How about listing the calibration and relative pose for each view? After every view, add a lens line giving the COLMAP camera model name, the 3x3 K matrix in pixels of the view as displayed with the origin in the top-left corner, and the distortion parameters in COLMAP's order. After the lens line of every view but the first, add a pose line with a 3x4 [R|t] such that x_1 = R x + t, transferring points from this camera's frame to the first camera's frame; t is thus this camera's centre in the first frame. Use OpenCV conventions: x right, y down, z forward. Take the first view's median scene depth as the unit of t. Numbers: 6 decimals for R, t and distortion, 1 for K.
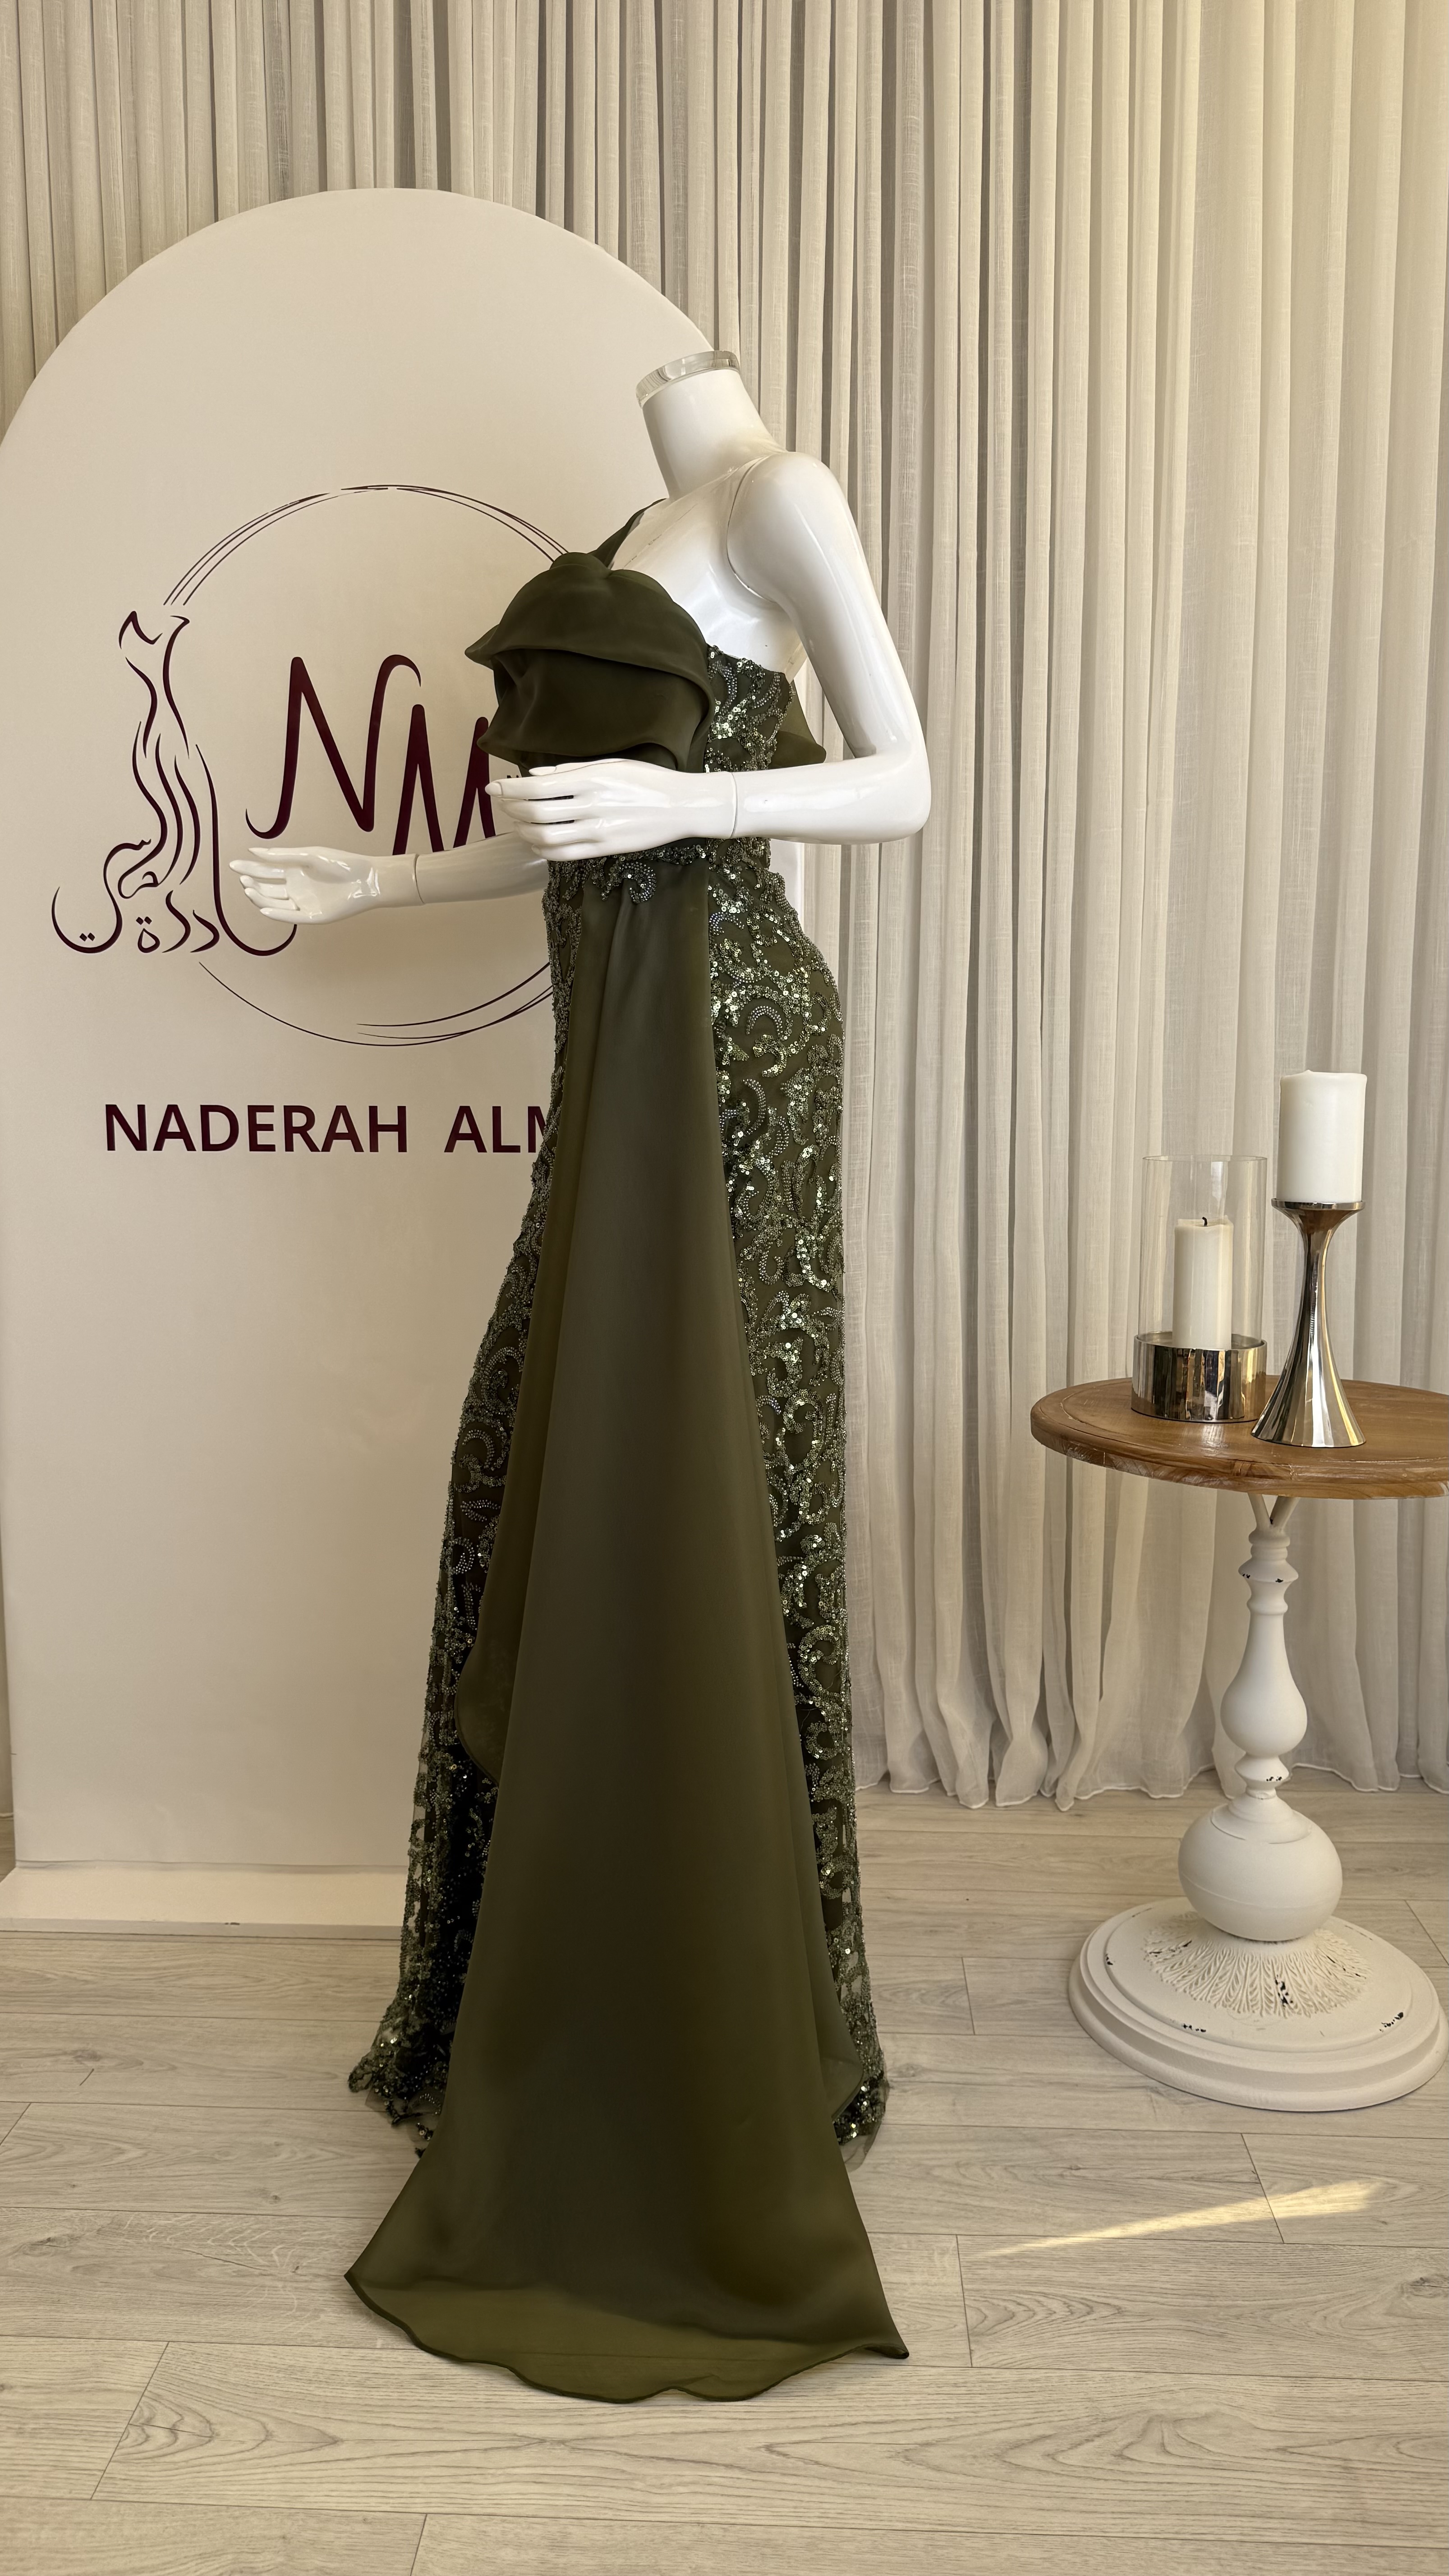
lens RADIAL K [[1816.0, 0, 775.8], [0, 1816.0, 1329.4], [0, 0, 1]] dist [0.004238, -0.037235]
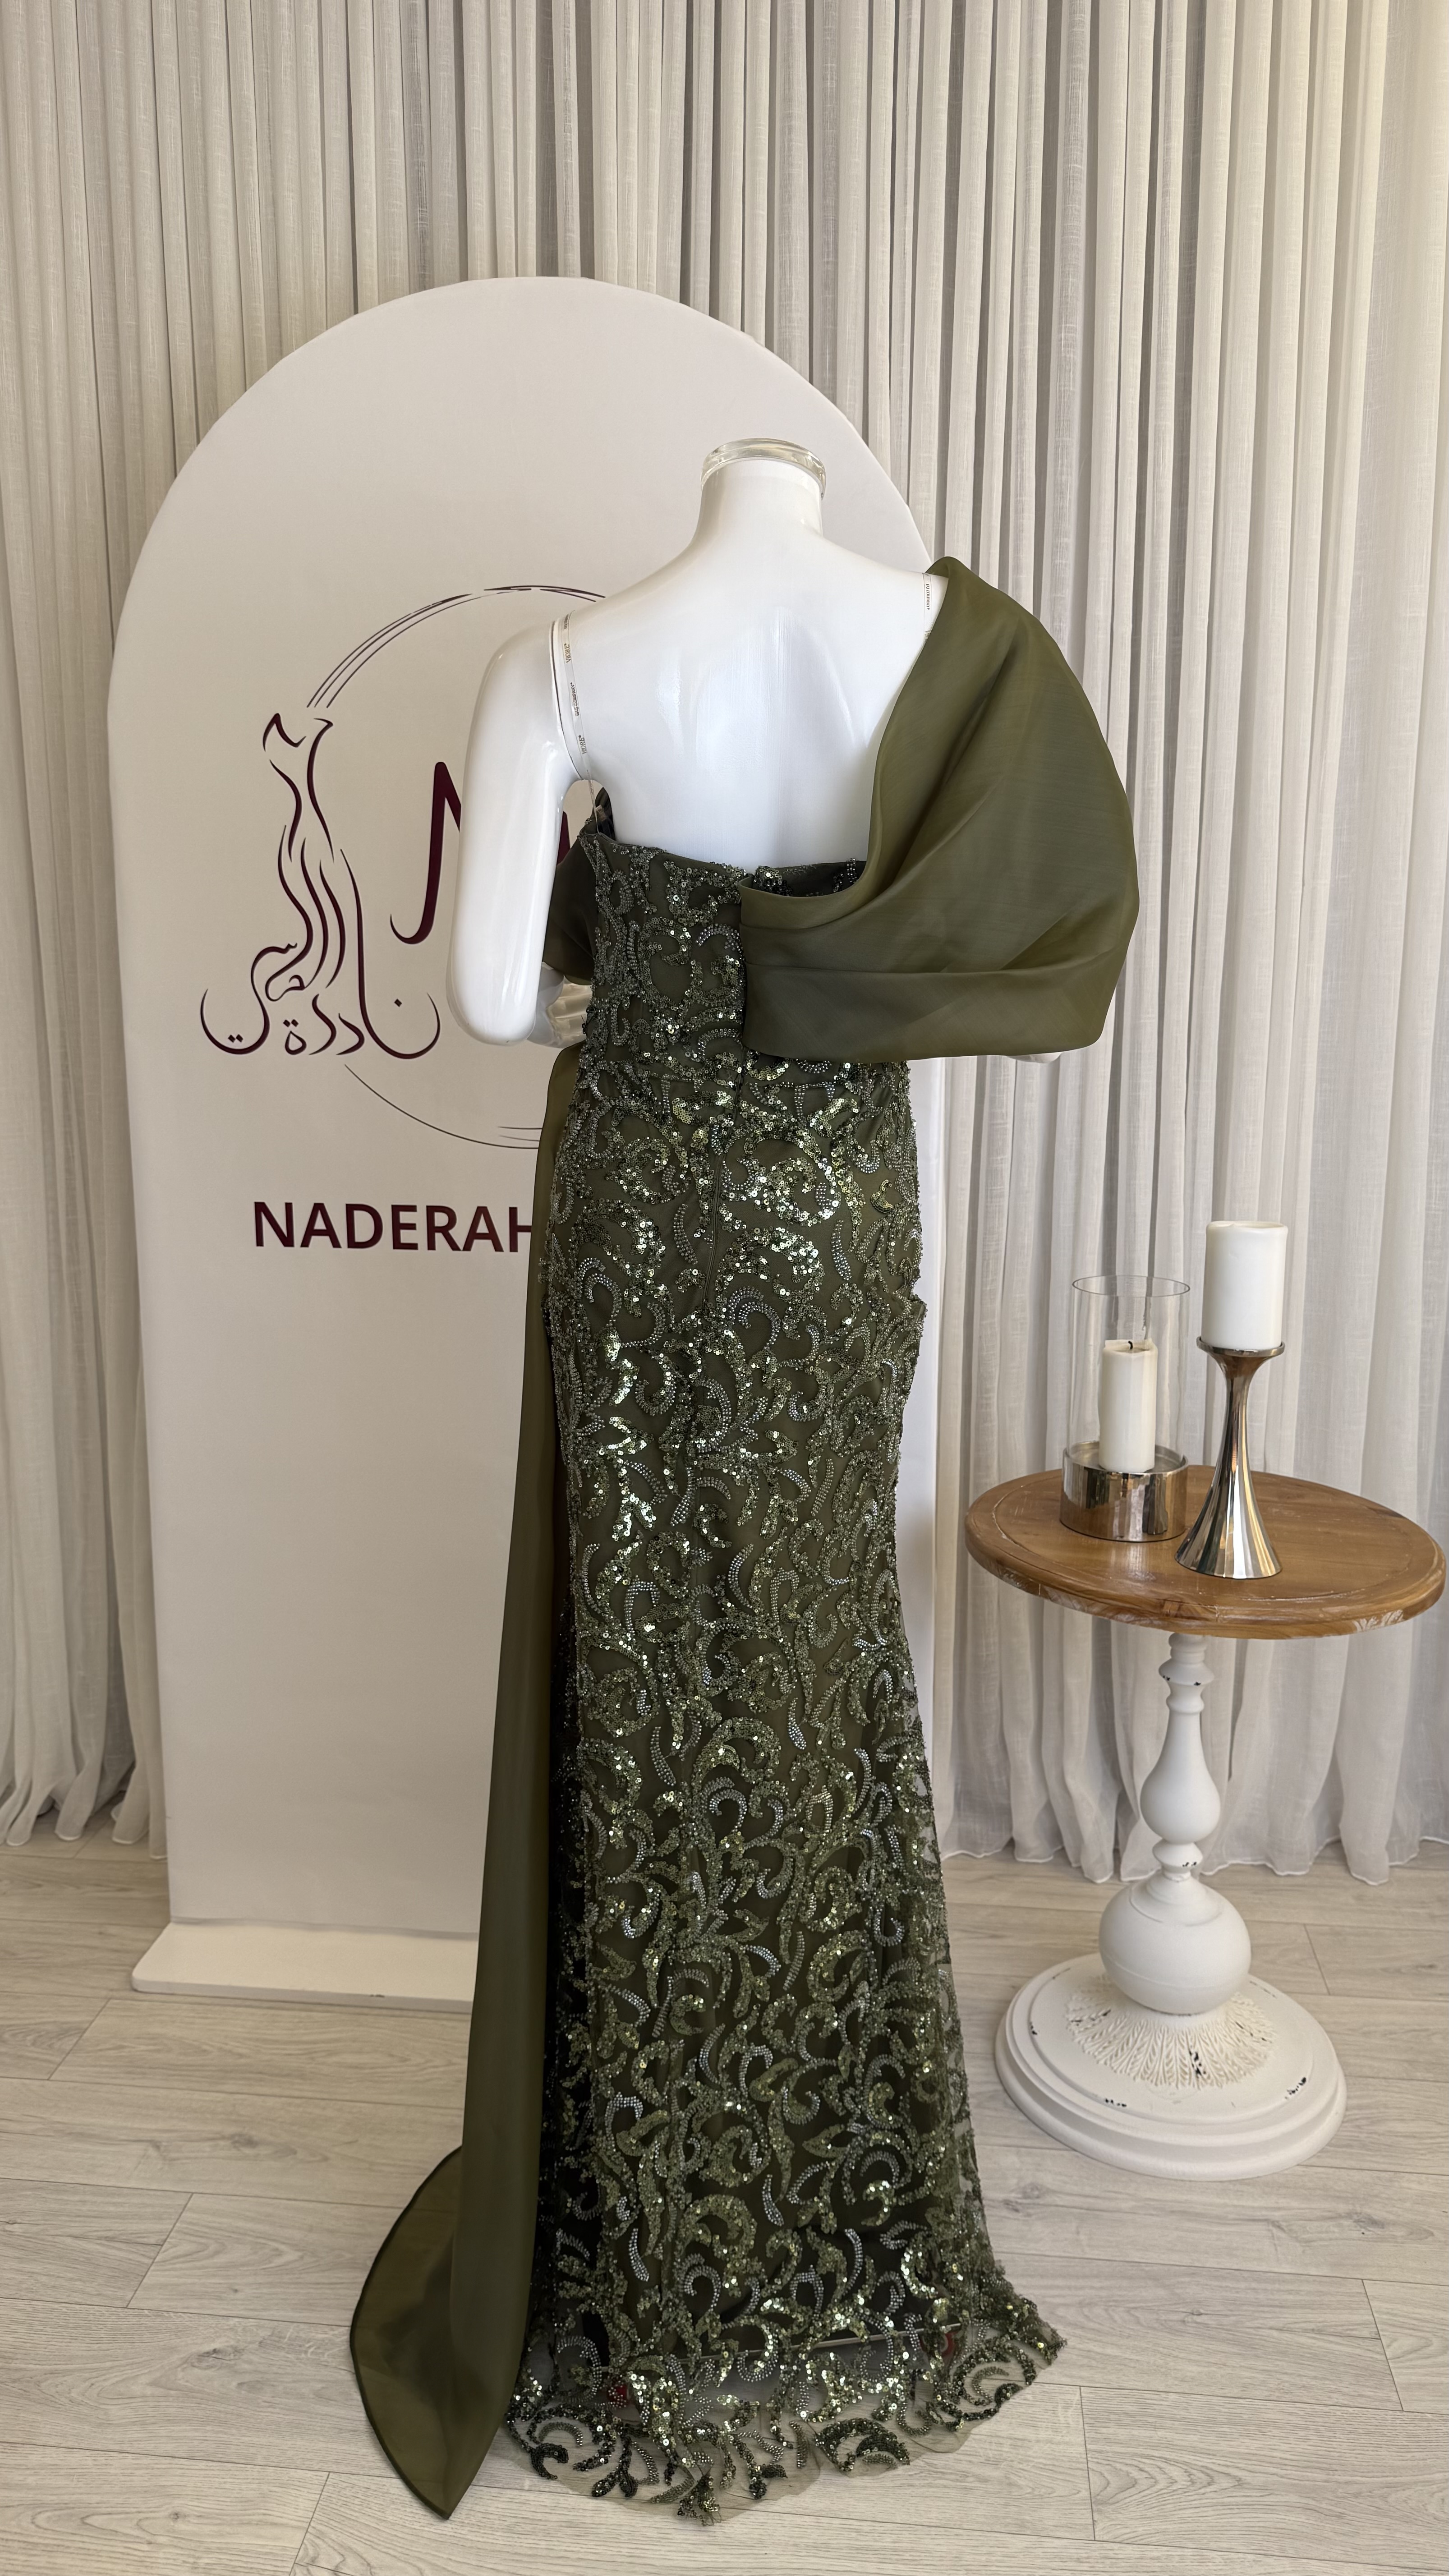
lens RADIAL K [[1816.0, 0, 768.7], [0, 1816.0, 1331.9], [0, 0, 1]] dist [0.004238, -0.037235]
pose [[0.997670, 0.015506, -0.066439, -0.012751], [-0.011460, 0.998081, 0.060849, -0.116841], [0.067255, -0.059946, 0.995933, 0.002602]]
